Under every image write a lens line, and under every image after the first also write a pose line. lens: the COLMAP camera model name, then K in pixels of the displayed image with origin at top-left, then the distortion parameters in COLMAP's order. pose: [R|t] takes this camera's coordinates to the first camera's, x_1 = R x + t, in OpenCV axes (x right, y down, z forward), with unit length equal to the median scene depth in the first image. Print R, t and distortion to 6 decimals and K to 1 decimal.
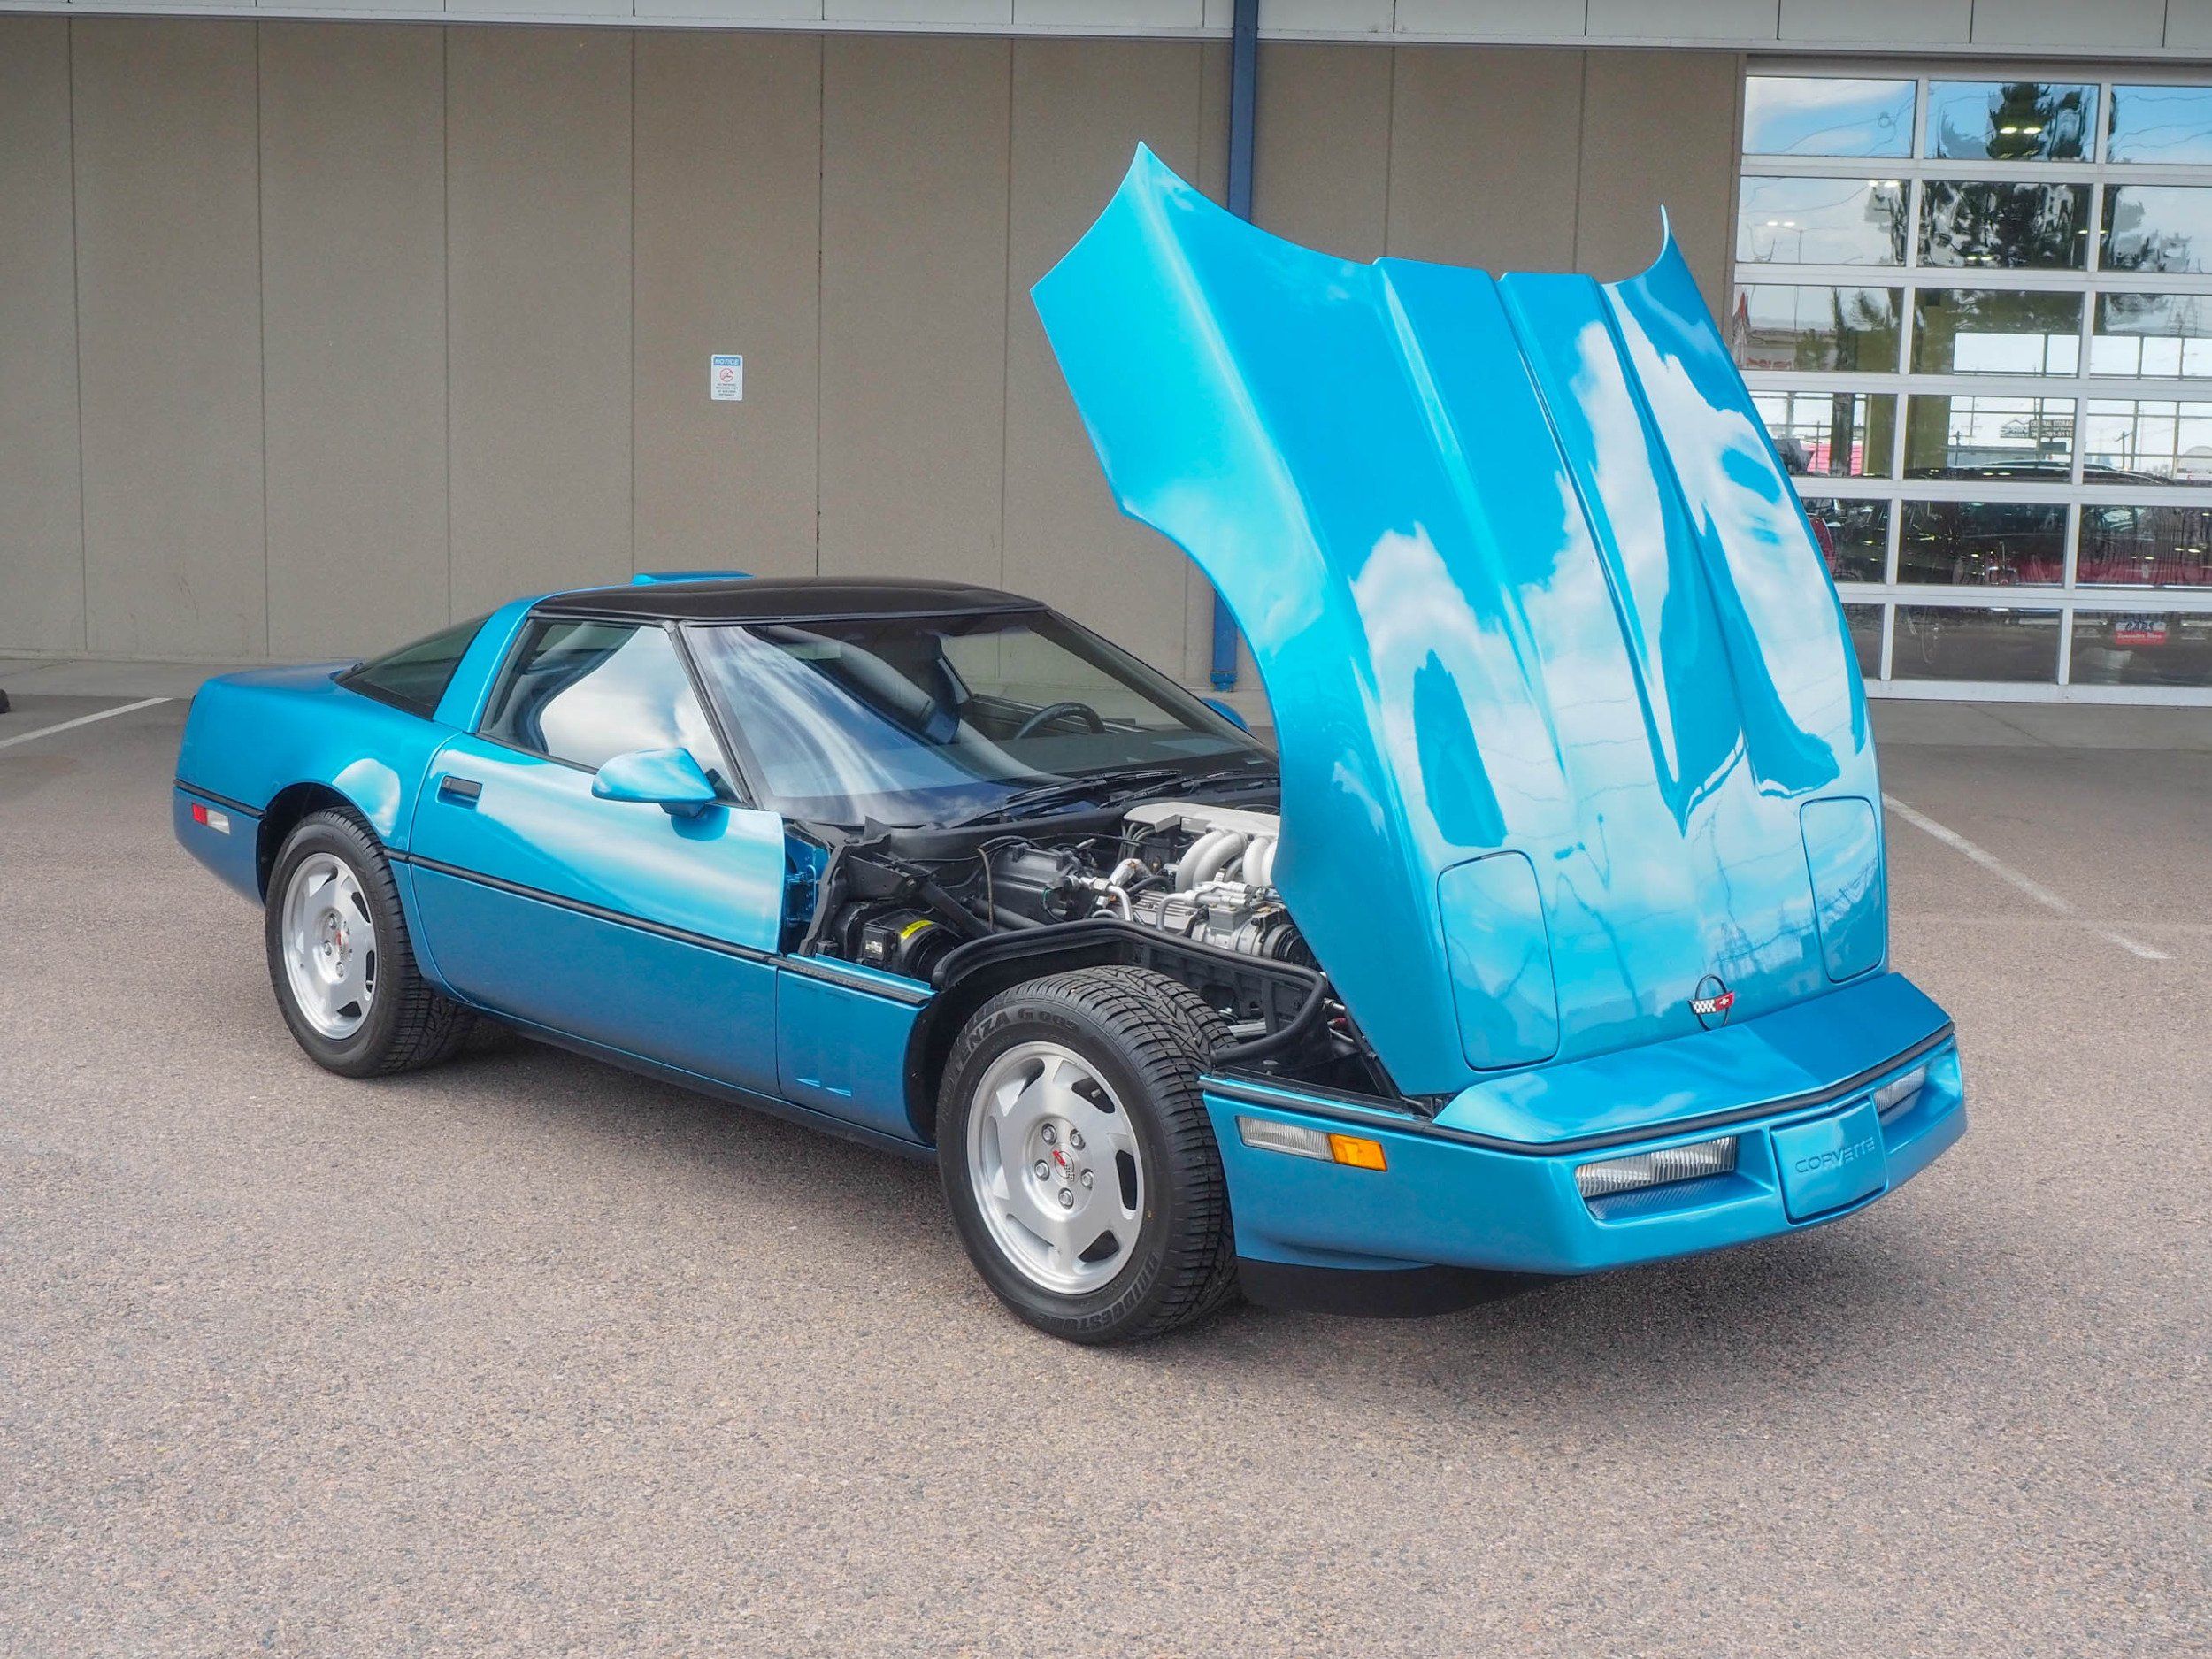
lens RADIAL K [[2608.8, 0, 1129.1], [0, 2608.8, 842.4], [0, 0, 1]] dist [0.005117, 0.000000]
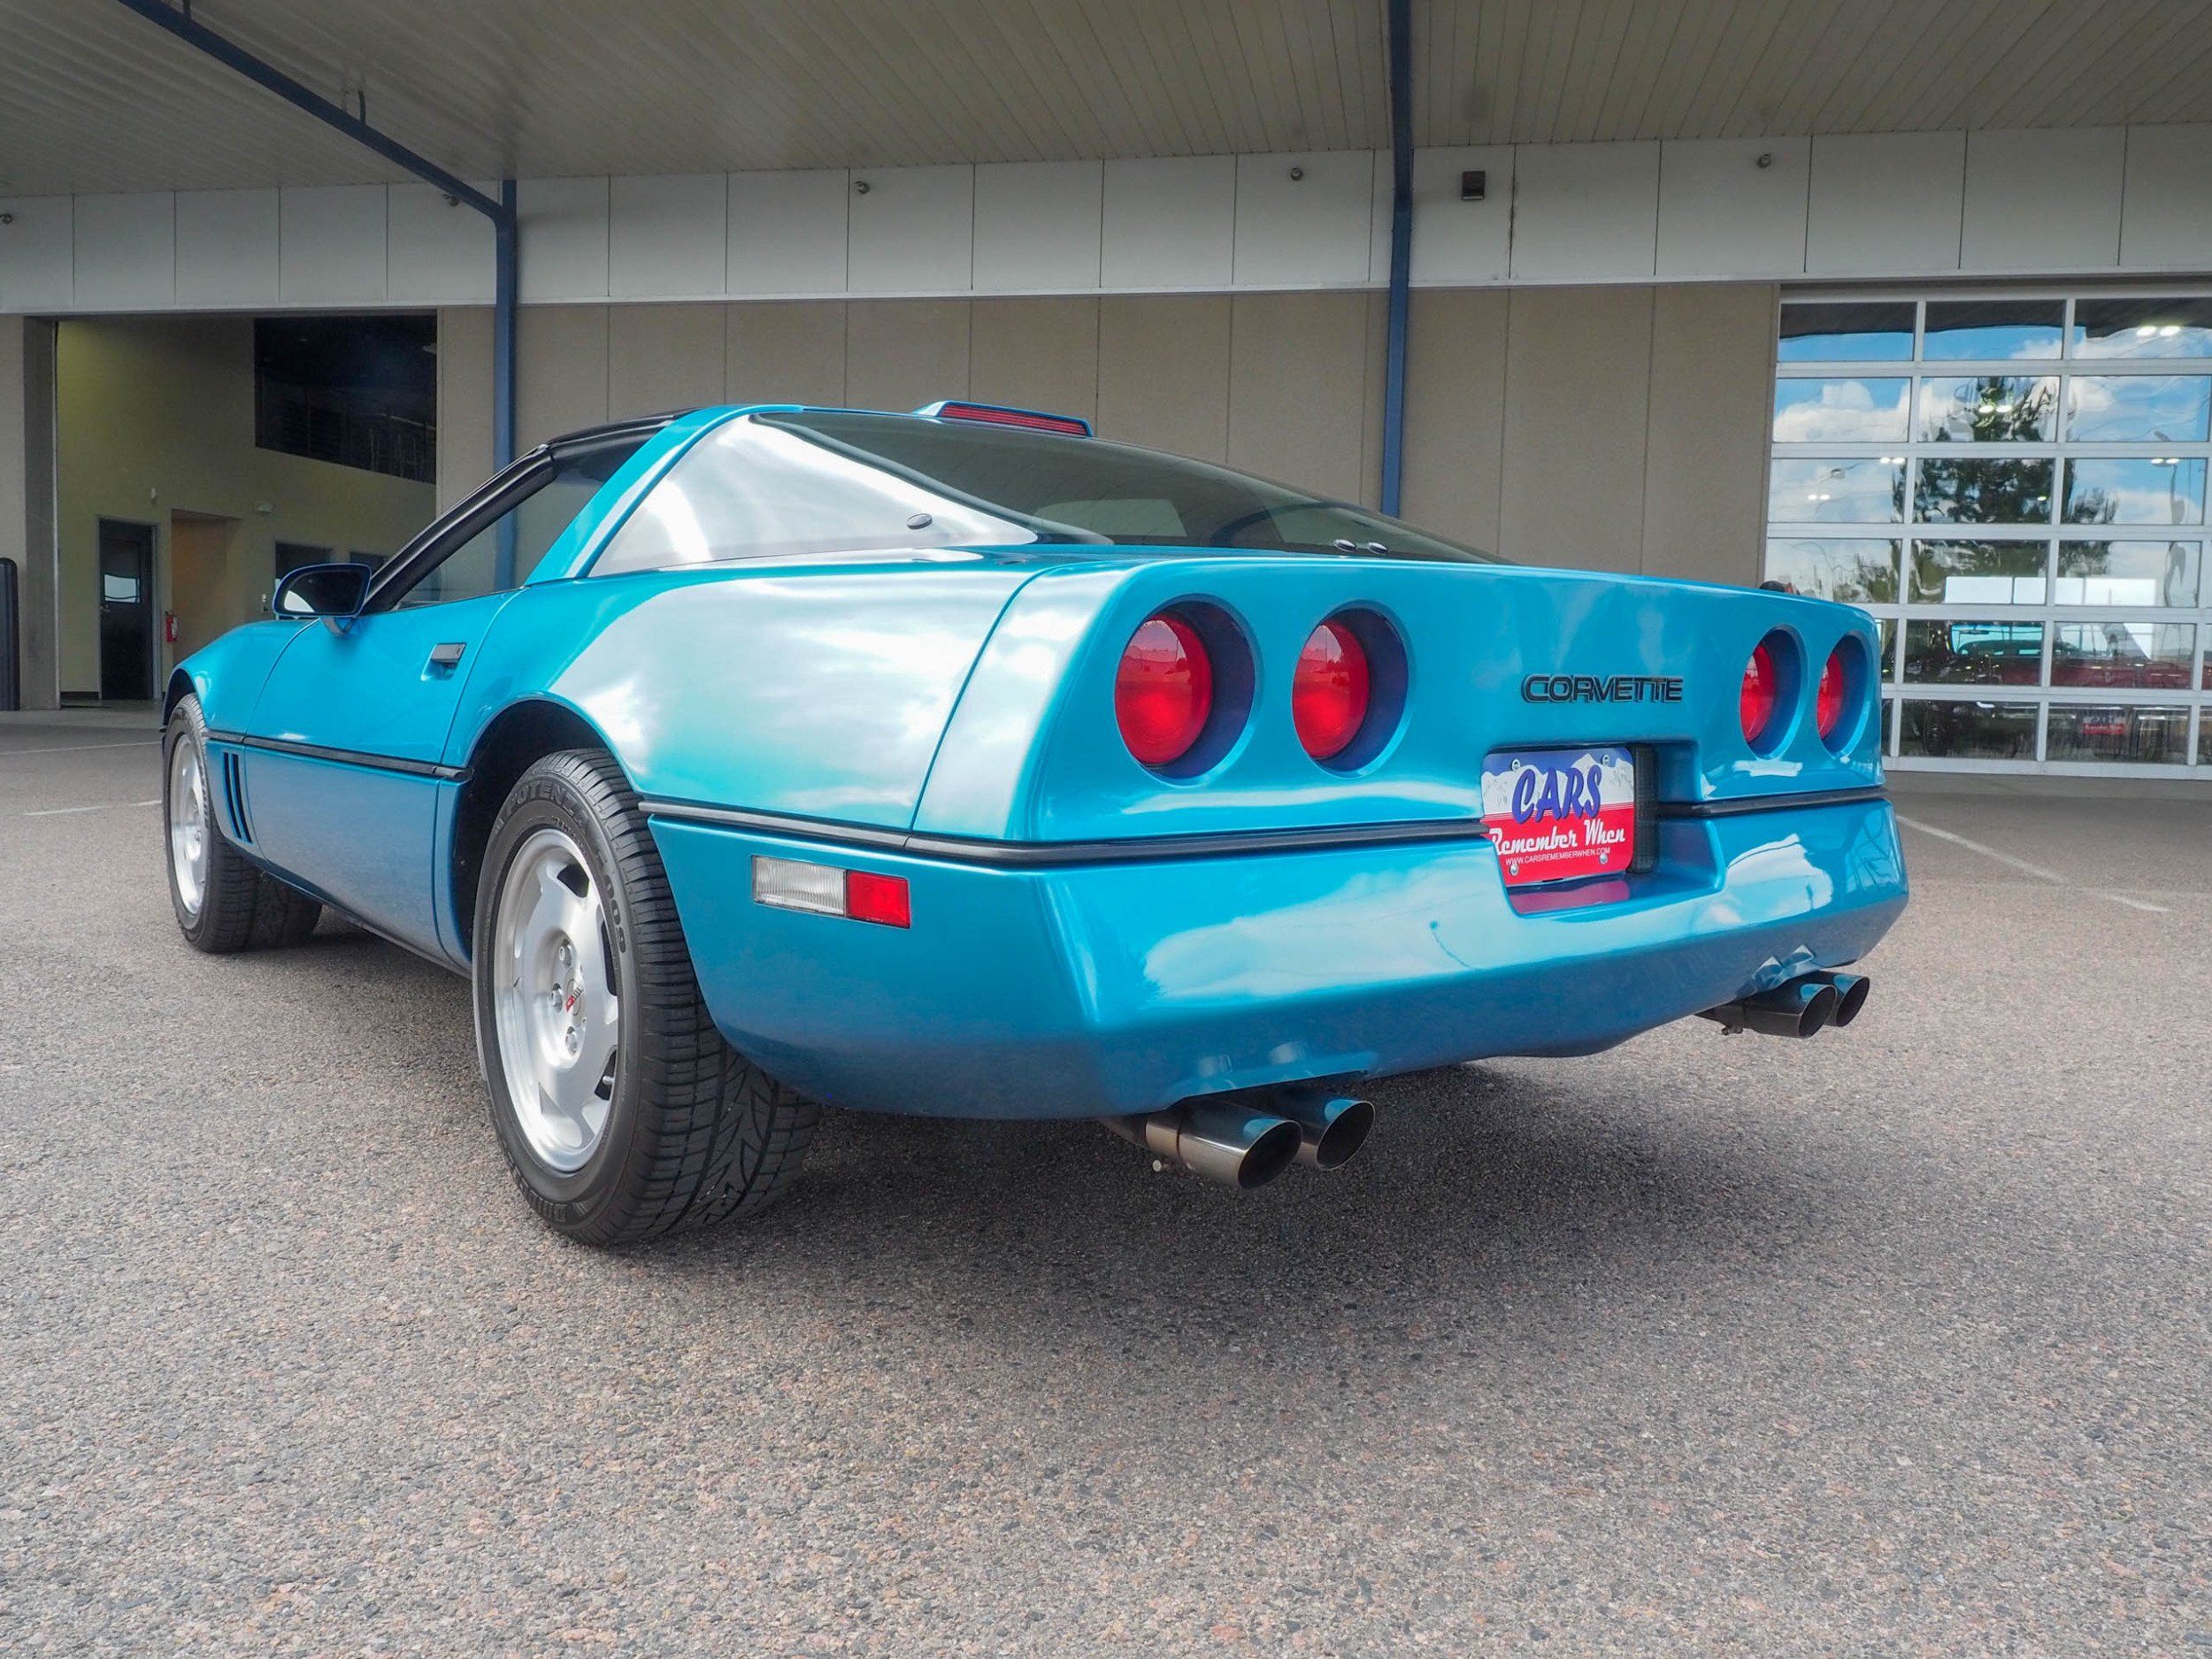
lens RADIAL K [[1635.2, 0, 1109.1], [0, 1635.2, 812.9], [0, 0, 1]] dist [-0.018051, 0.013222]
pose [[0.985521, 0.014011, -0.168975, 0.126459], [-0.025633, 0.997437, -0.066796, 0.095511], [0.167606, 0.070160, 0.983354, 0.419290]]
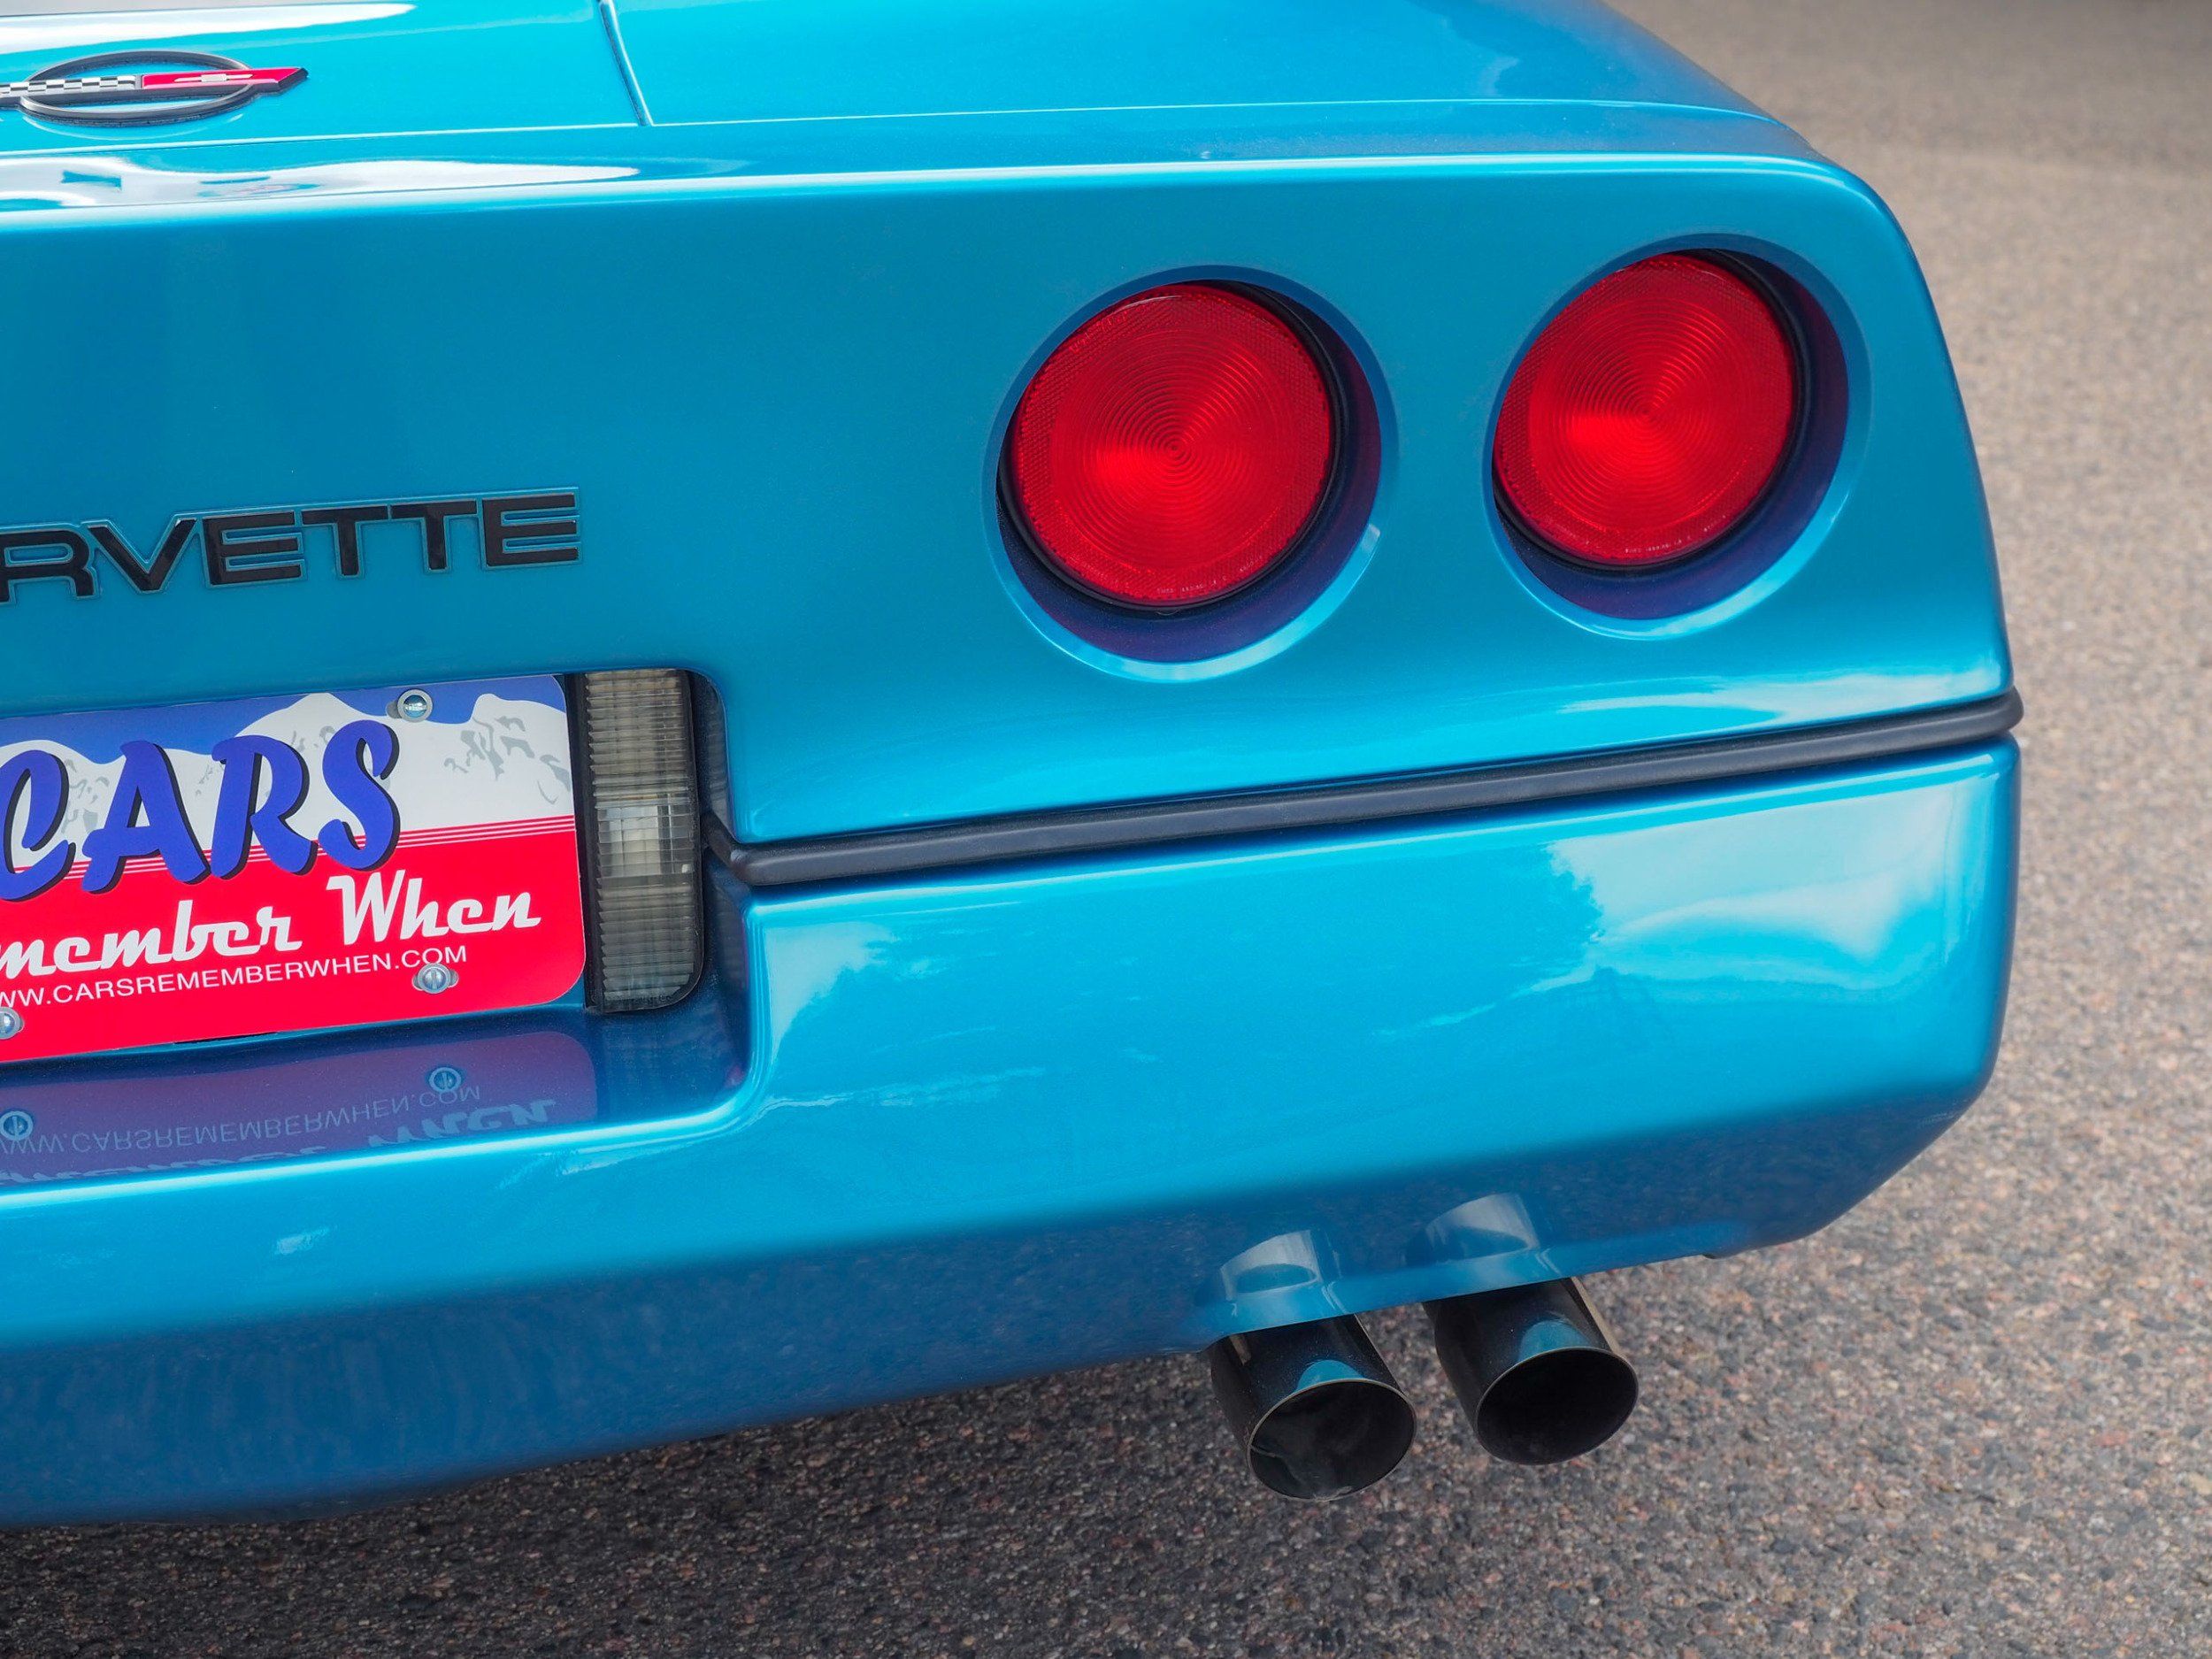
lens RADIAL K [[3580.5, 0, 1105.2], [0, 3580.5, 808.0], [0, 0, 1]] dist [-0.008582, 0.000000]
pose [[0.804153, 0.186072, -0.564549, 0.383805], [-0.066212, 0.971872, 0.226010, -0.005952], [0.590723, -0.144367, 0.793854, 0.623711]]
